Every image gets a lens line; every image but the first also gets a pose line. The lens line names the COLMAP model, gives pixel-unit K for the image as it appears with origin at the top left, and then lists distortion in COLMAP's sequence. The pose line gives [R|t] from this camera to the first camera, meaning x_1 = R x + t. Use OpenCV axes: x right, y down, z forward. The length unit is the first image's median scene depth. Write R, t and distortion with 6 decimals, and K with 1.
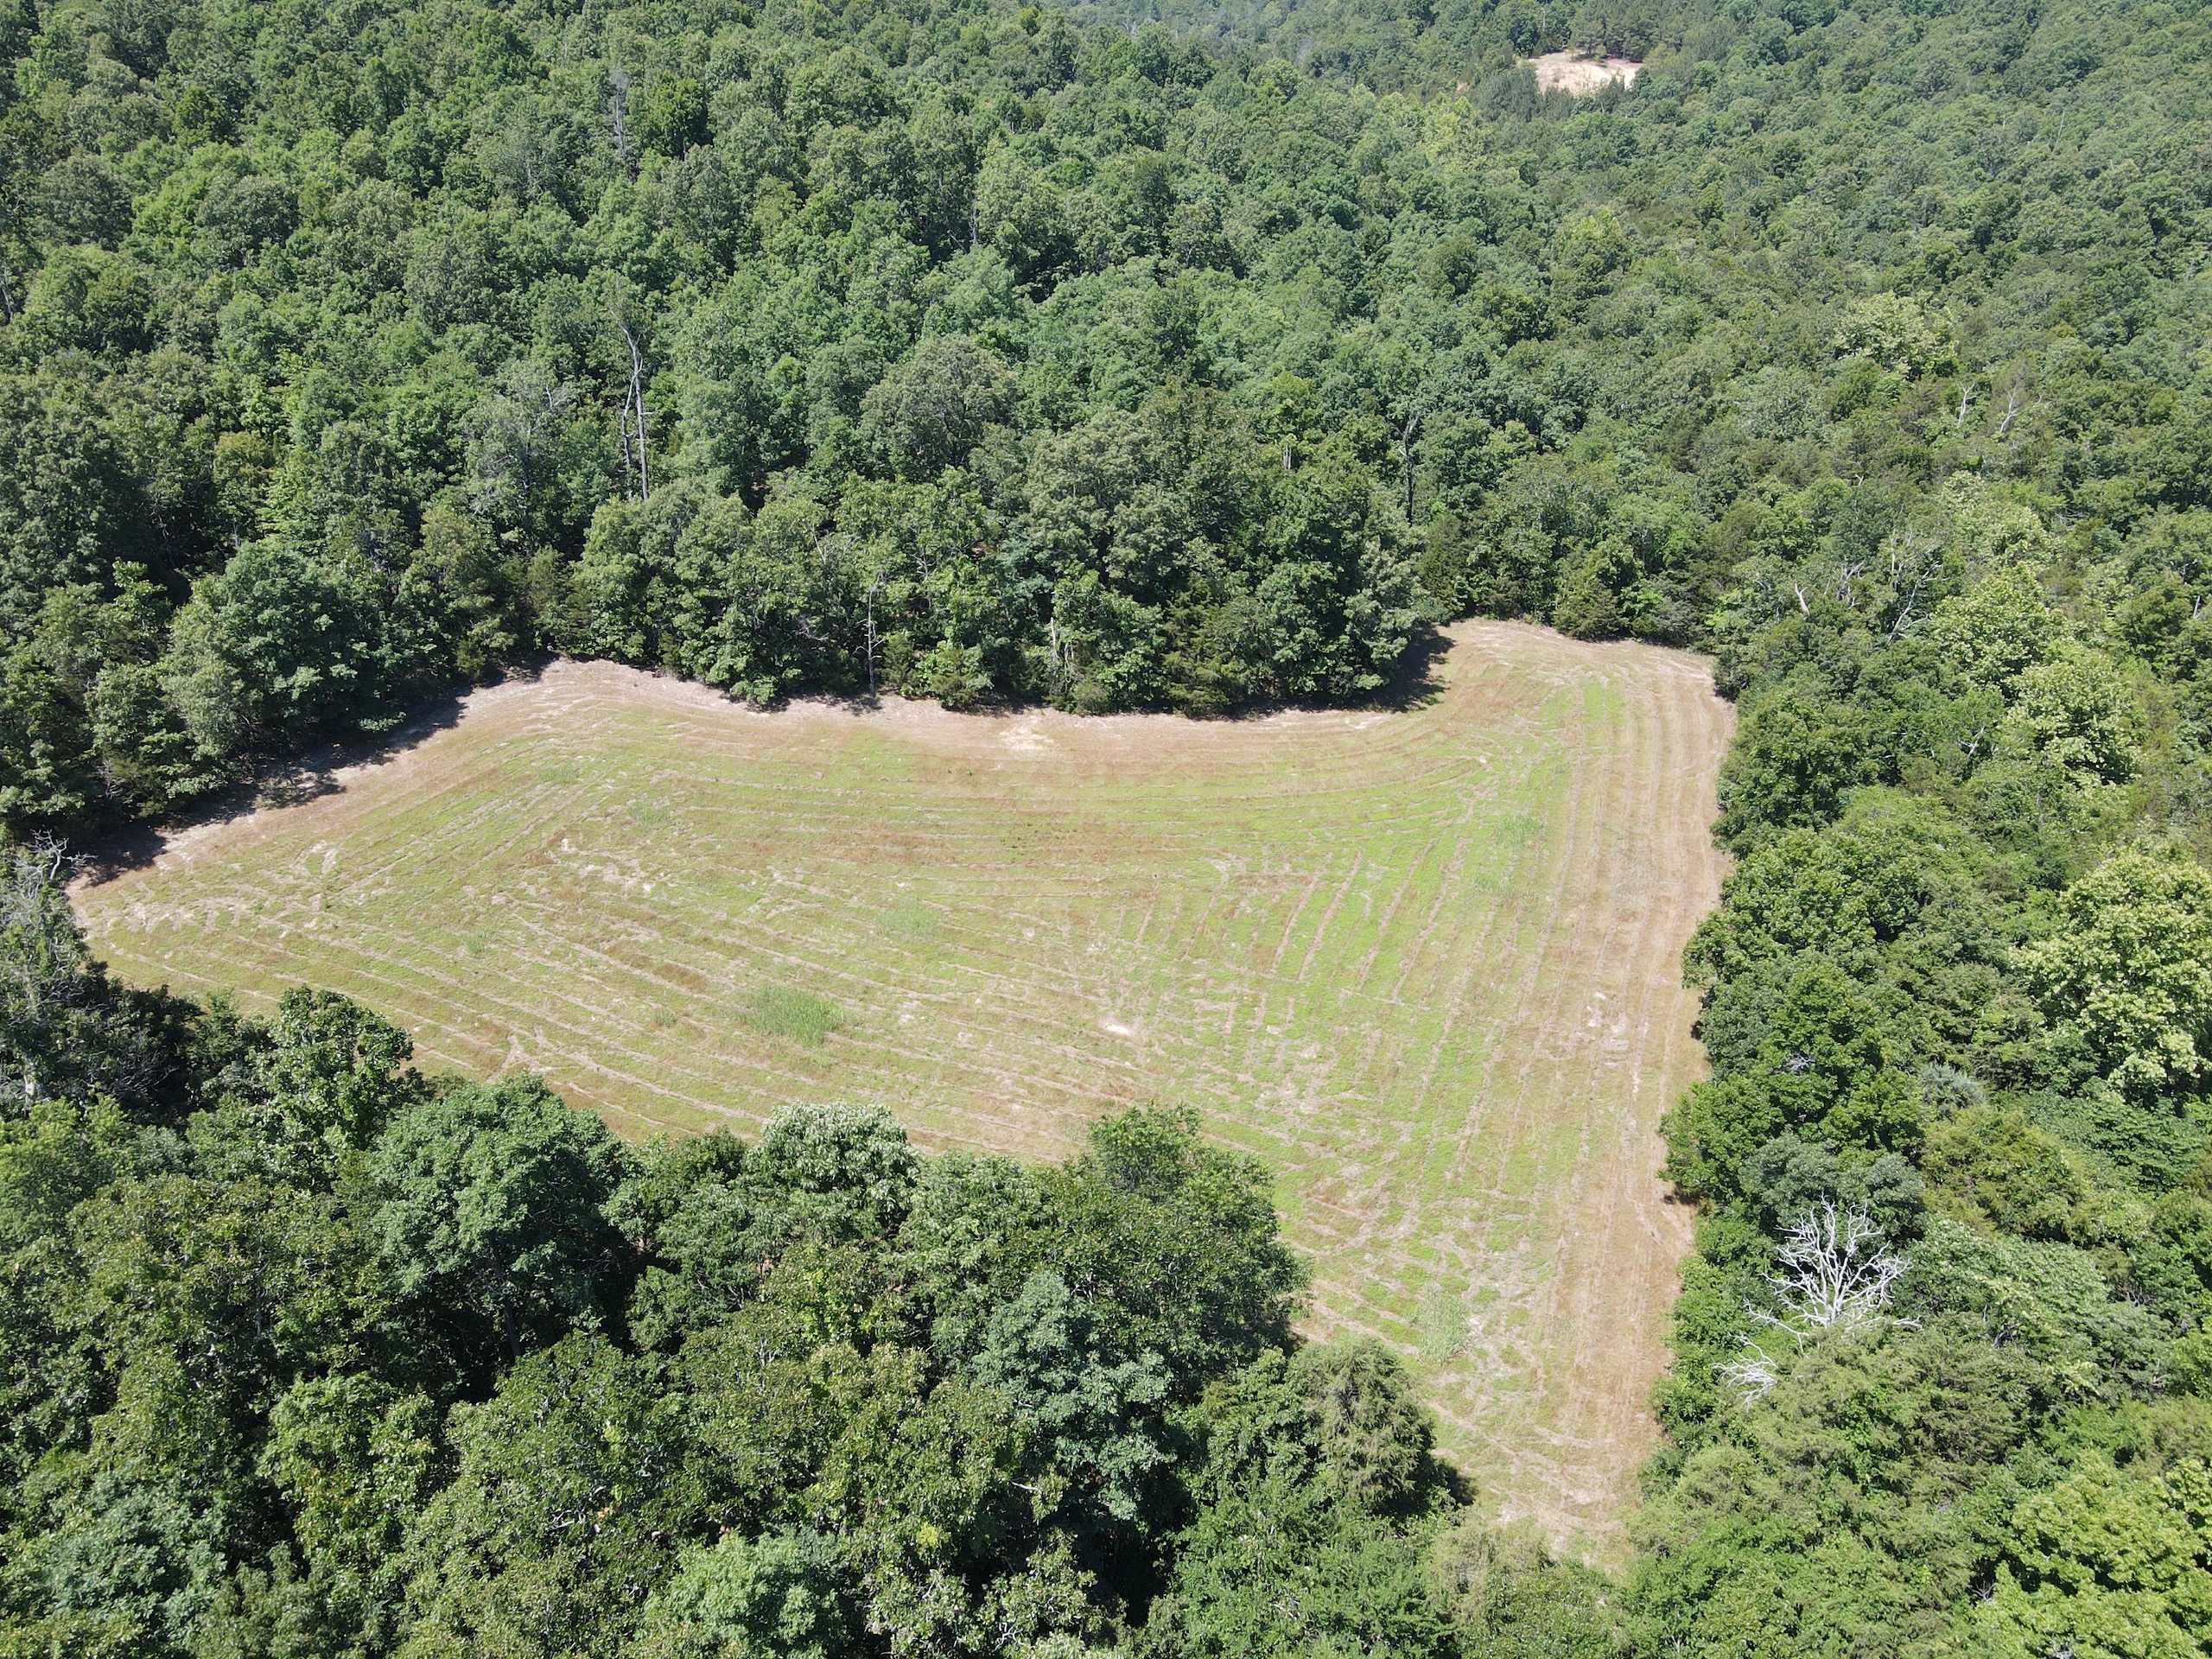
lens RADIAL K [[1621.1, 0, 1092.1], [0, 1621.1, 826.9], [0, 0, 1]] dist [0.007160, 0.006486]
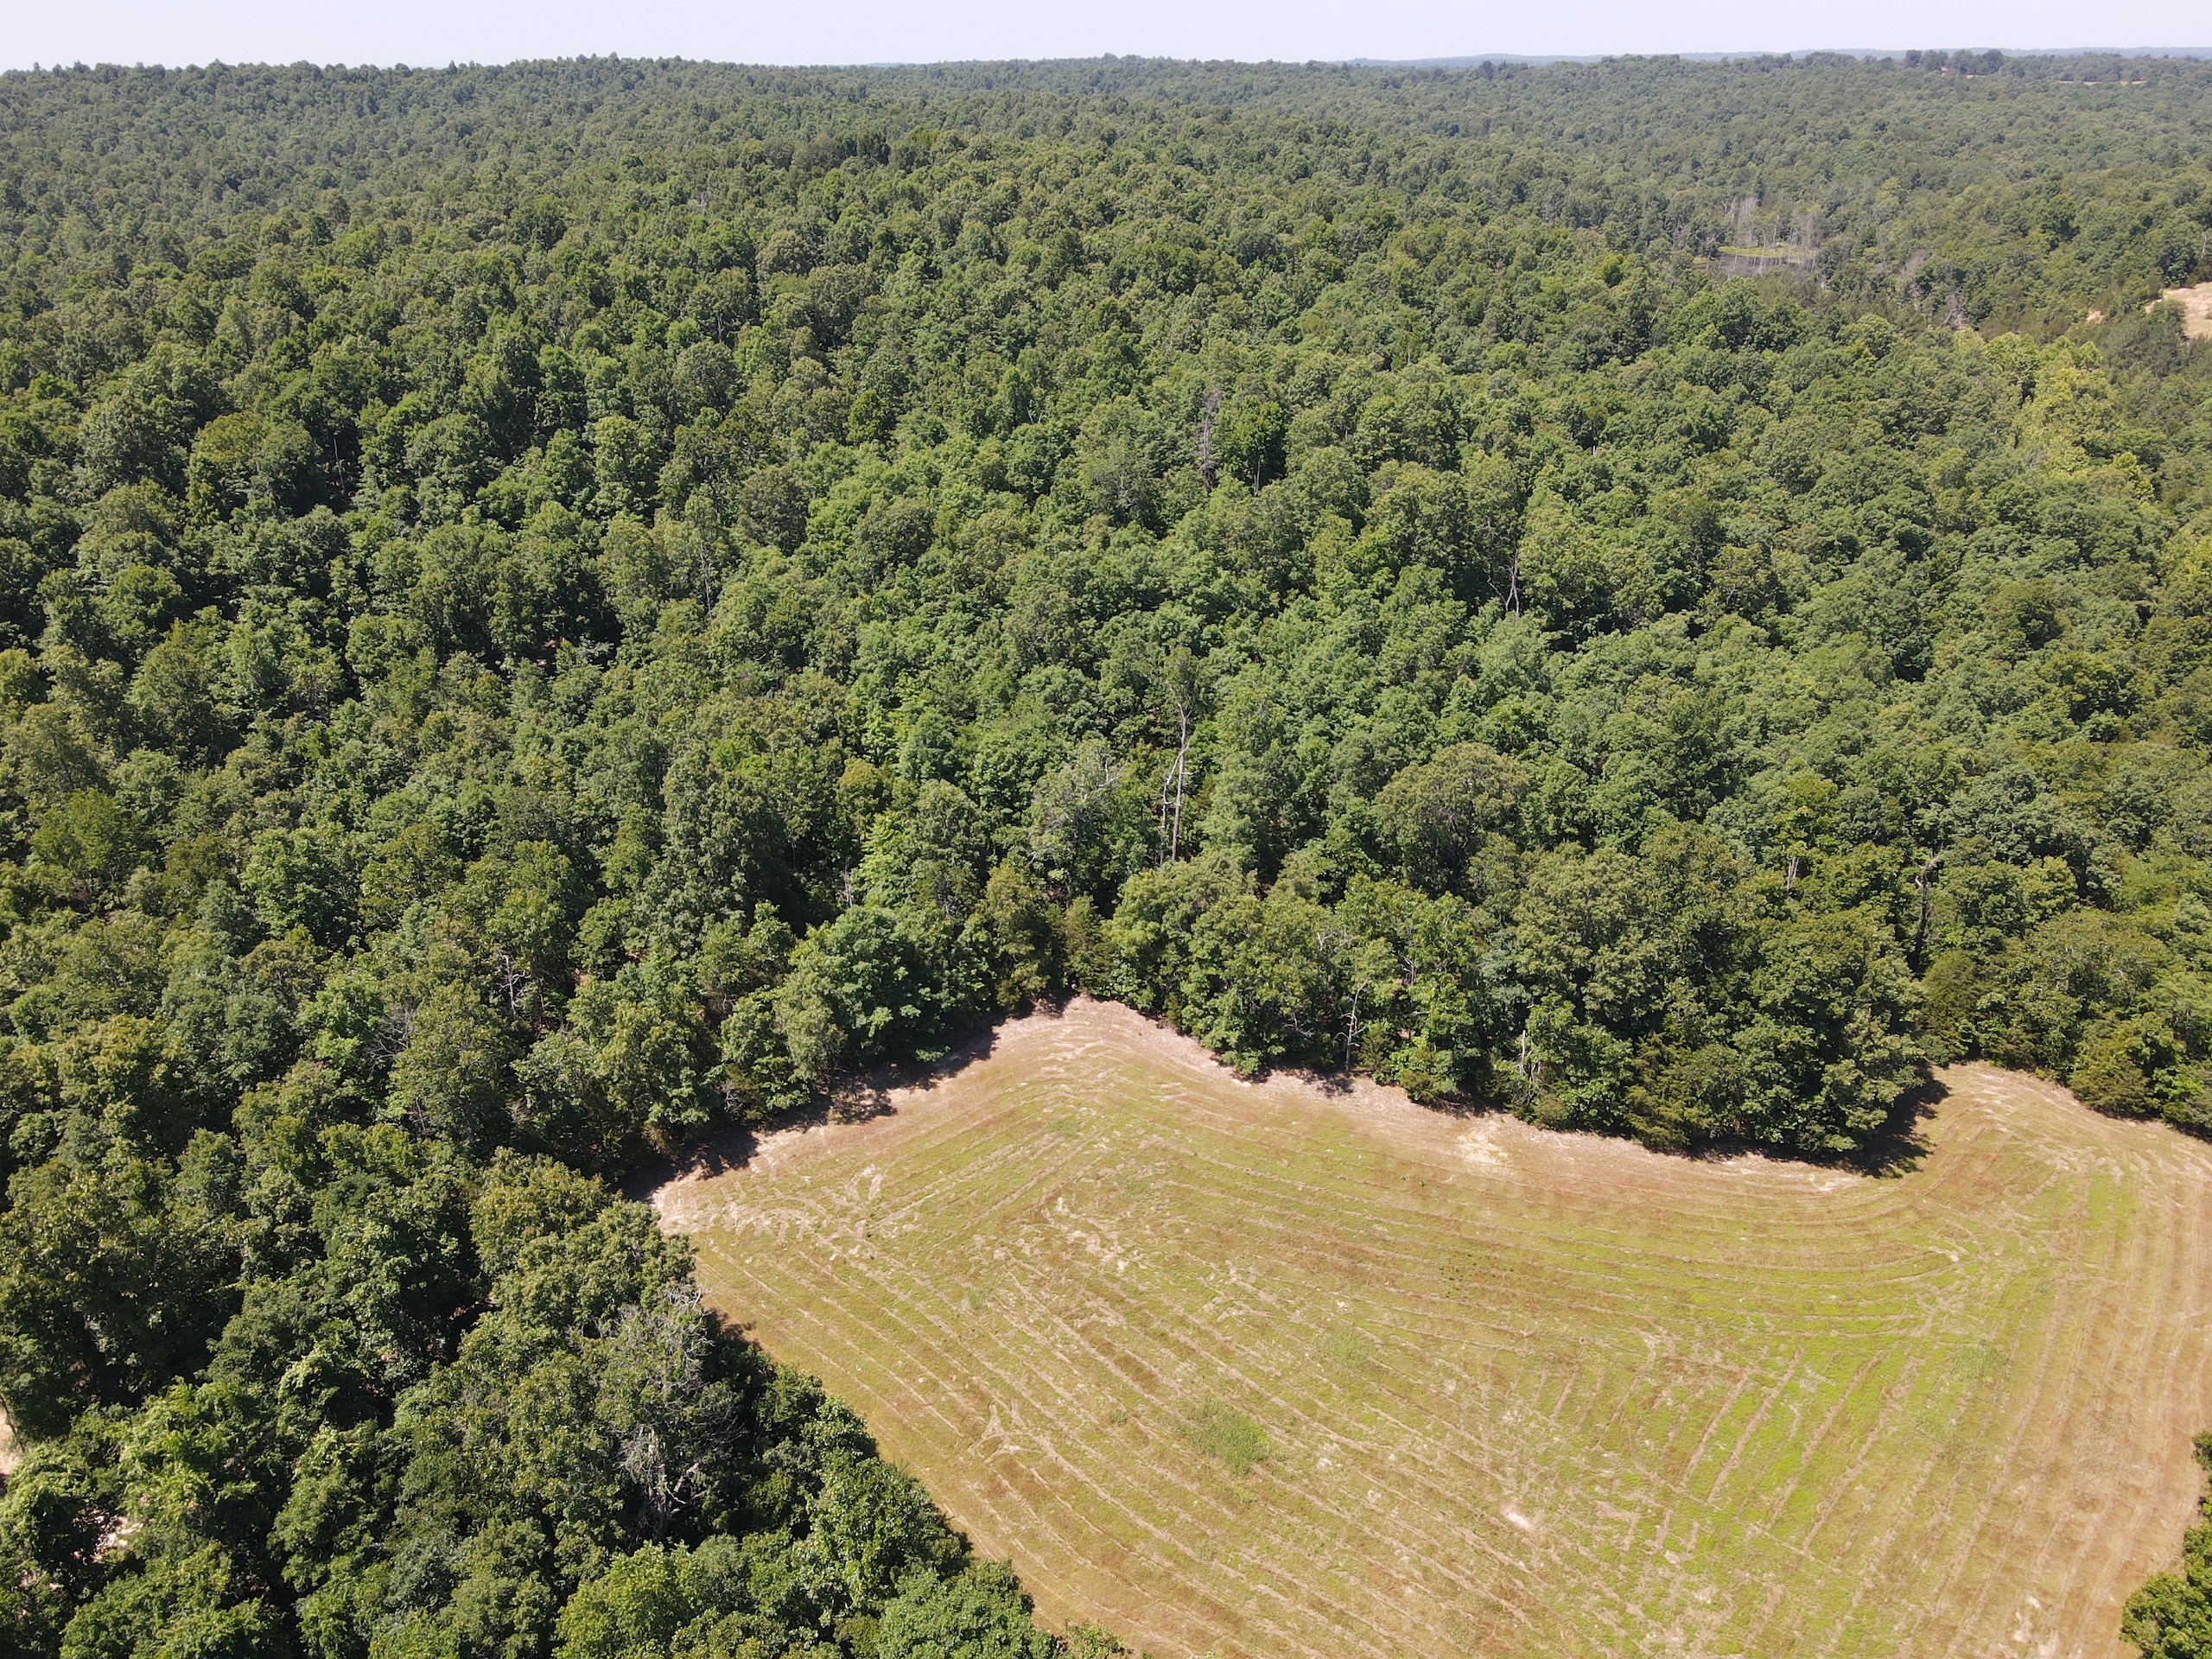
lens RADIAL K [[1619.0, 0, 1106.0], [0, 1619.0, 829.5], [0, 0, 1]] dist [-0.002591, 0.042019]
pose [[0.947777, 0.138790, -0.287151, 0.001685], [-0.154419, 0.987474, -0.032397, -0.186110], [0.279057, 0.075047, 0.957337, -0.101410]]
